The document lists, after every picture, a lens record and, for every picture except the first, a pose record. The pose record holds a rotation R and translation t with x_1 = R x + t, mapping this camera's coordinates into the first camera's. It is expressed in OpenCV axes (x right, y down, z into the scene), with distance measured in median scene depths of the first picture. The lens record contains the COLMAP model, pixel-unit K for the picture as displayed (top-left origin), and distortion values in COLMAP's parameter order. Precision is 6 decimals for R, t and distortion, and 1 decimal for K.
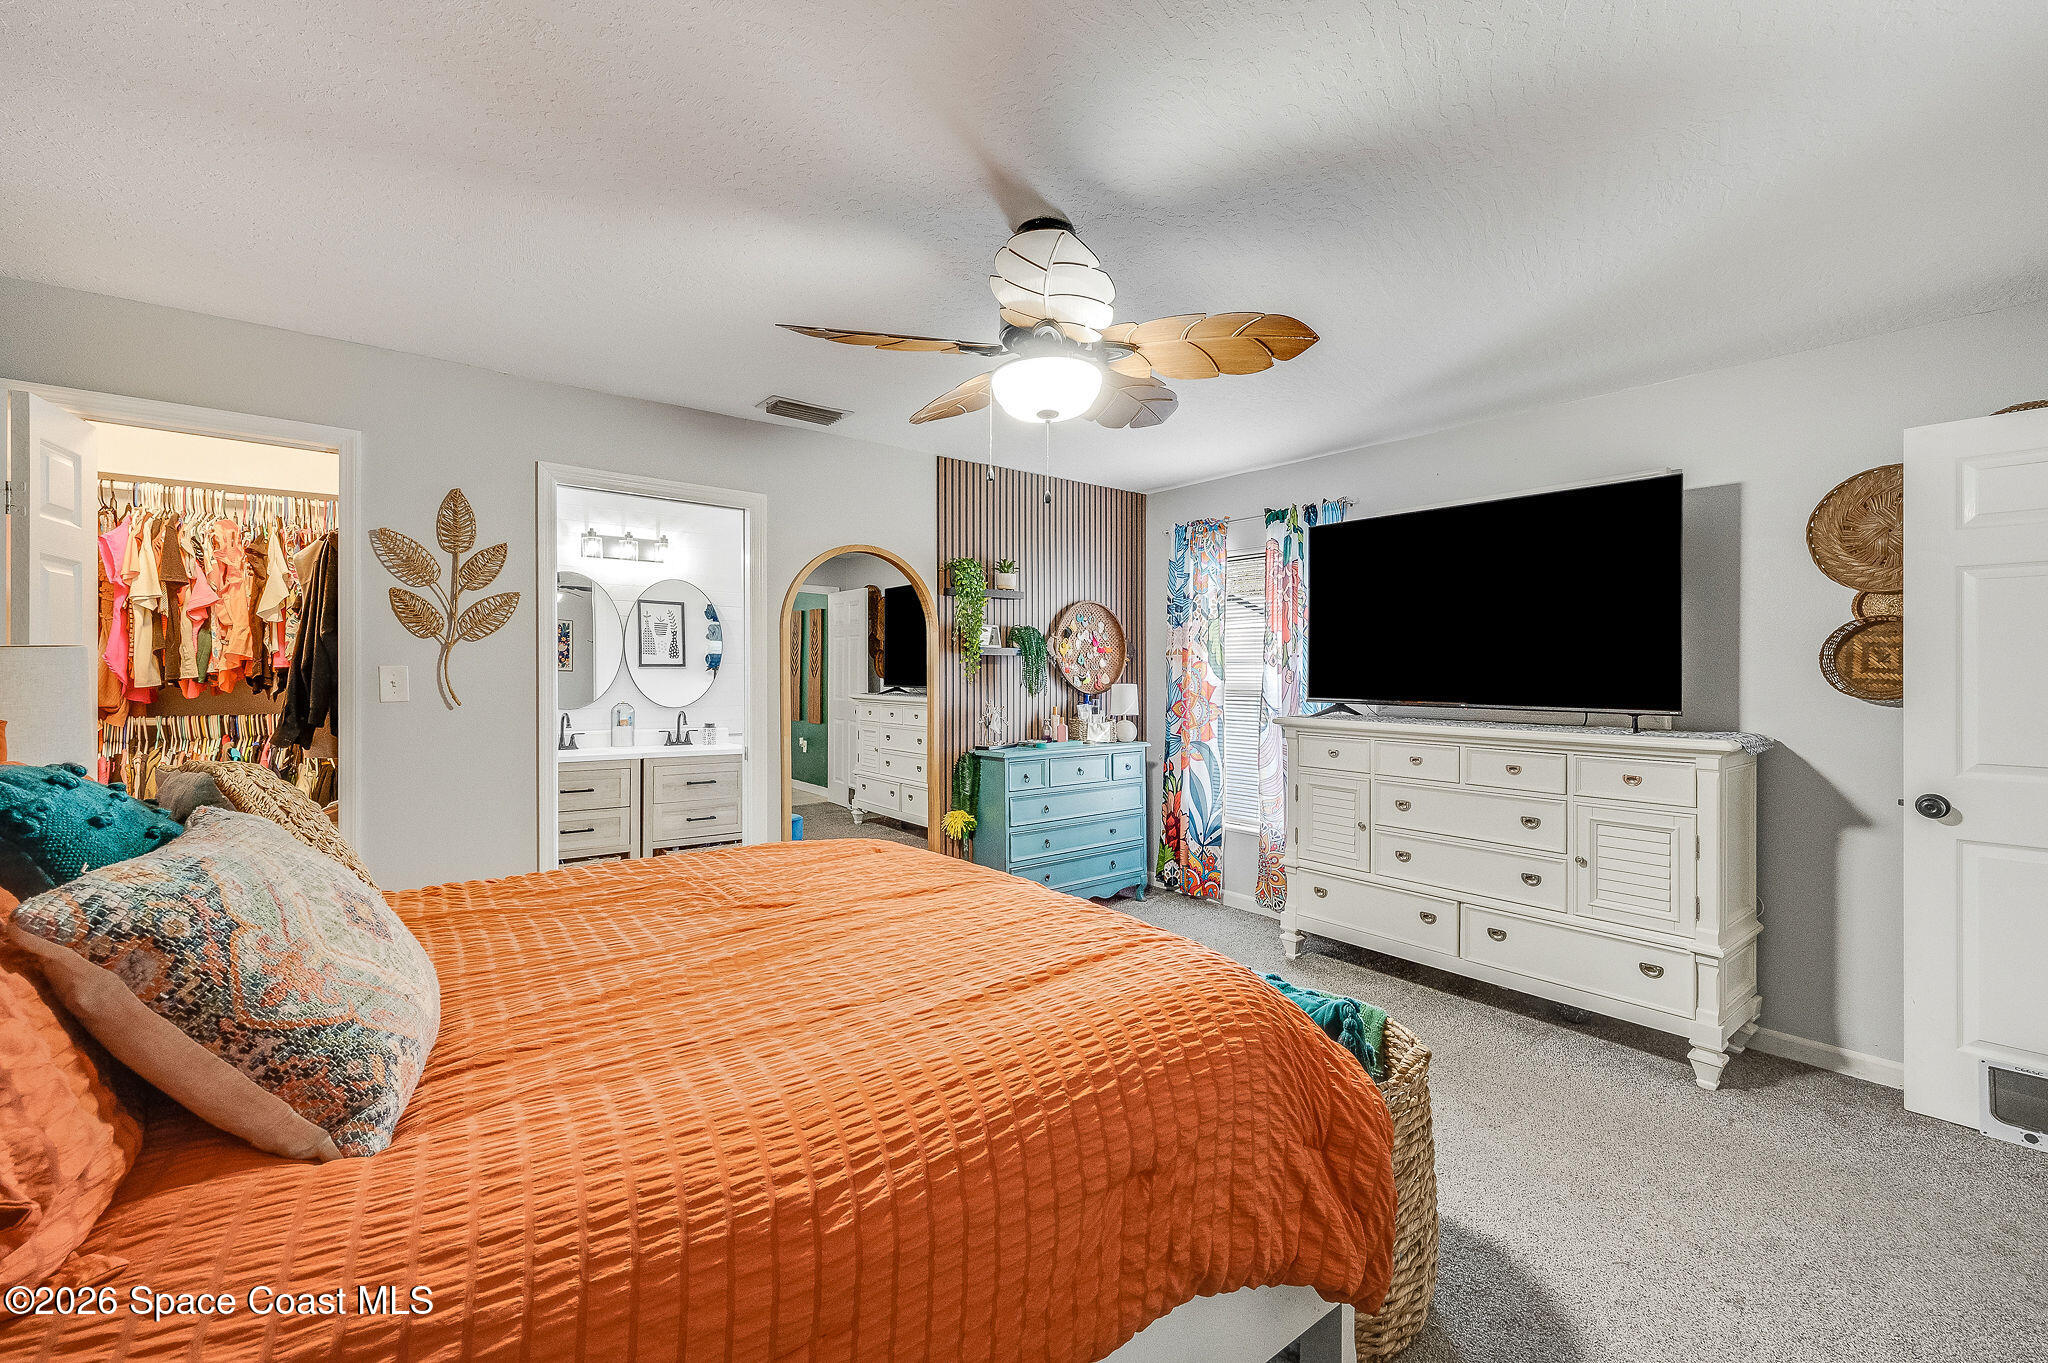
lens RADIAL K [[816.4, 0, 1002.4], [0, 816.4, 666.1], [0, 0, 1]] dist [0.000333, 0.000260]
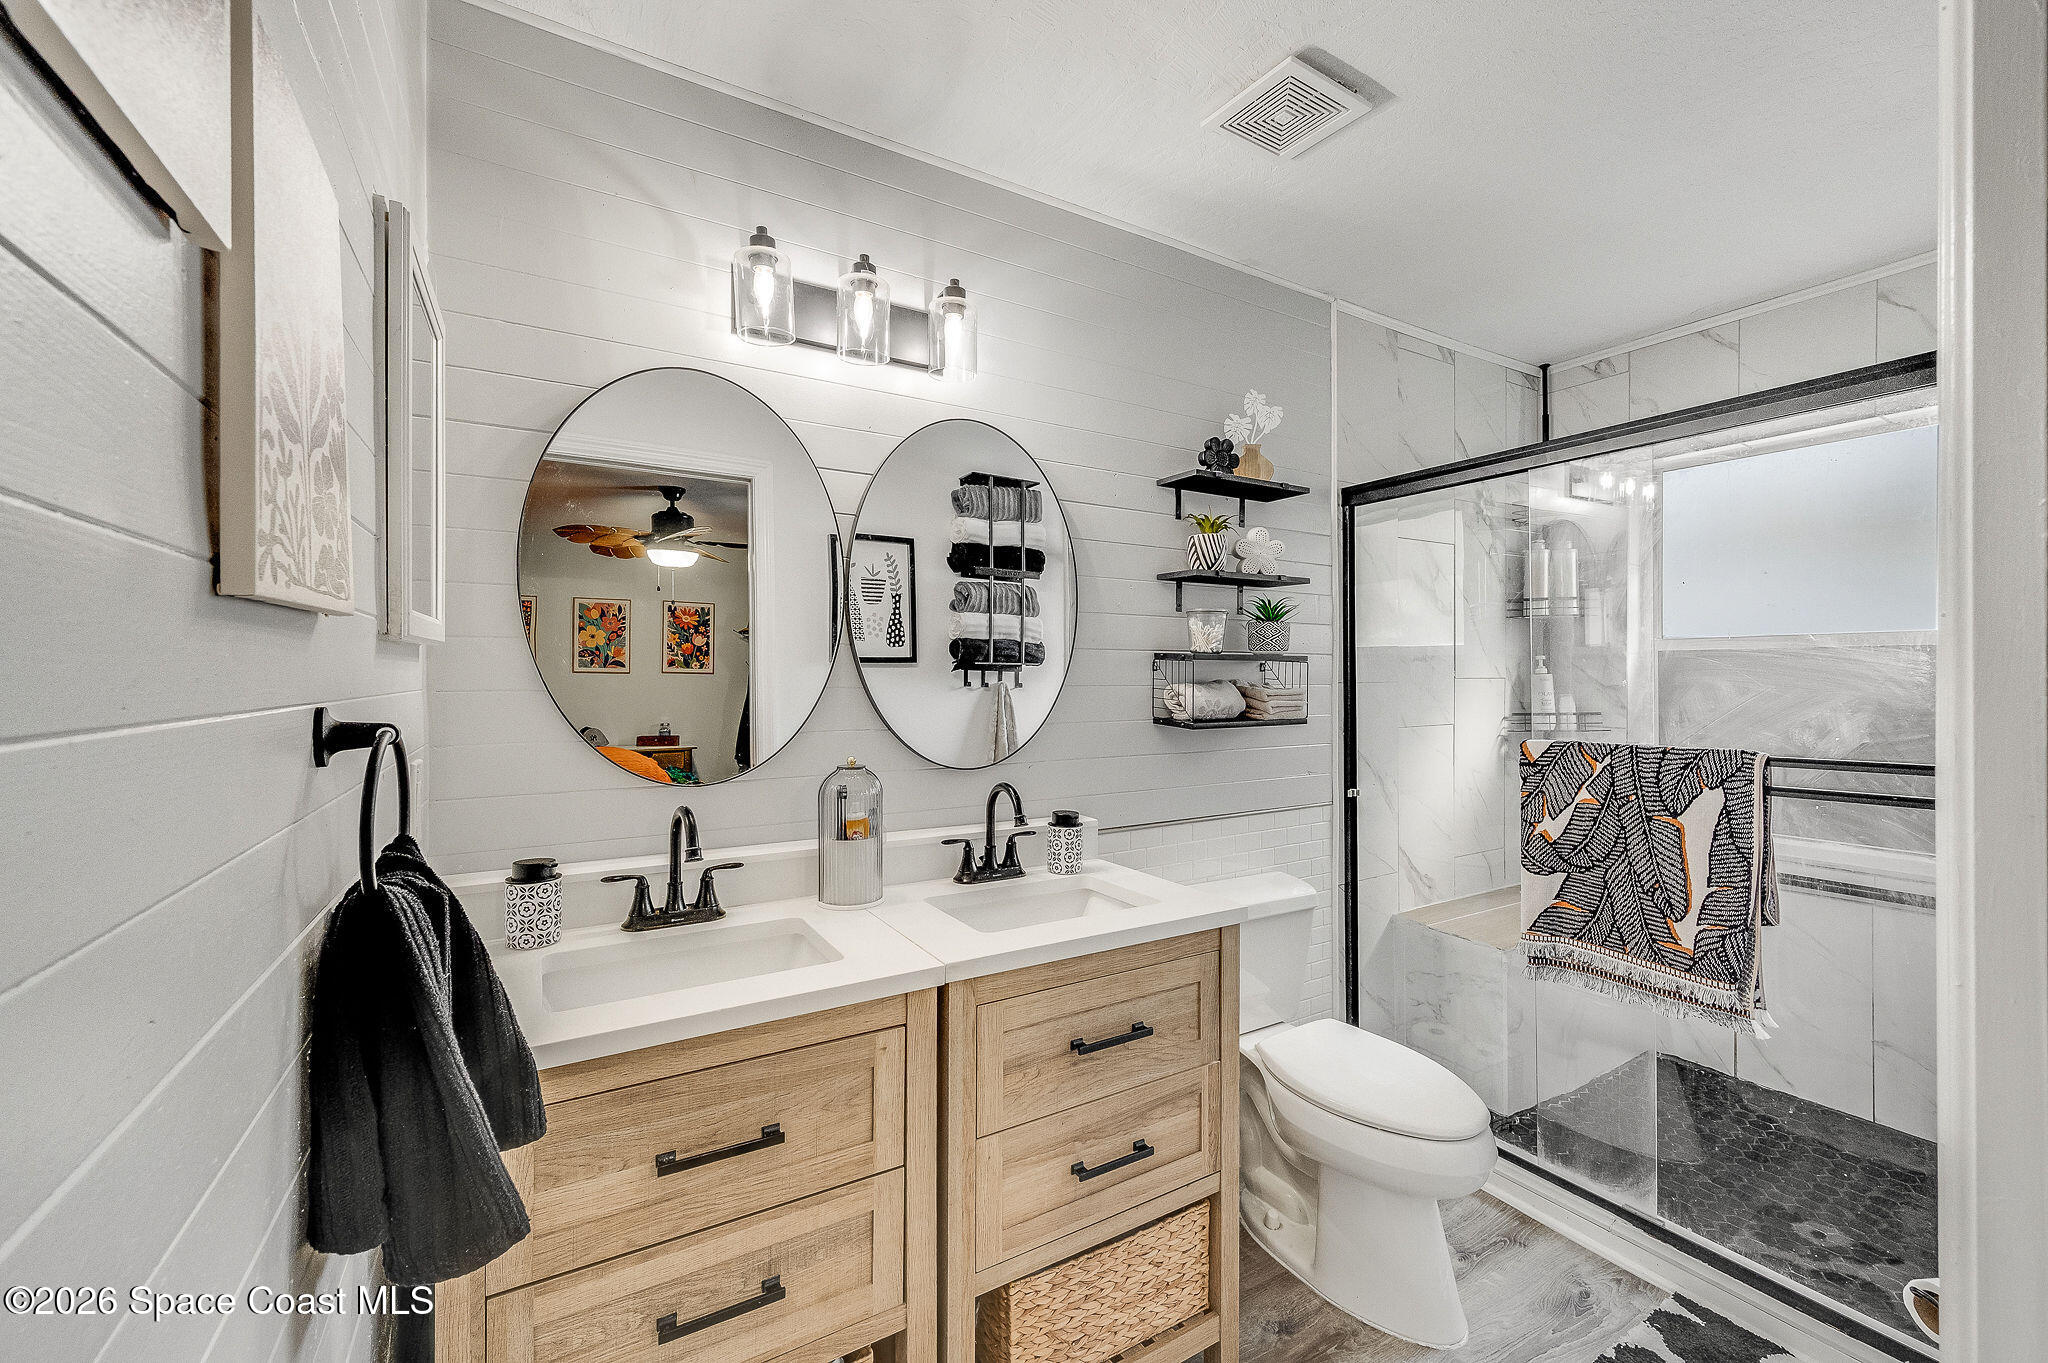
lens RADIAL K [[825.1, 0, 1036.7], [0, 825.1, 657.6], [0, 0, 1]] dist [0.001433, 0.000059]
pose [[0.993659, -0.006952, -0.112217, -0.349739], [0.005963, 0.999940, -0.009140, 0.003994], [0.112274, 0.008413, 0.993642, 0.670808]]
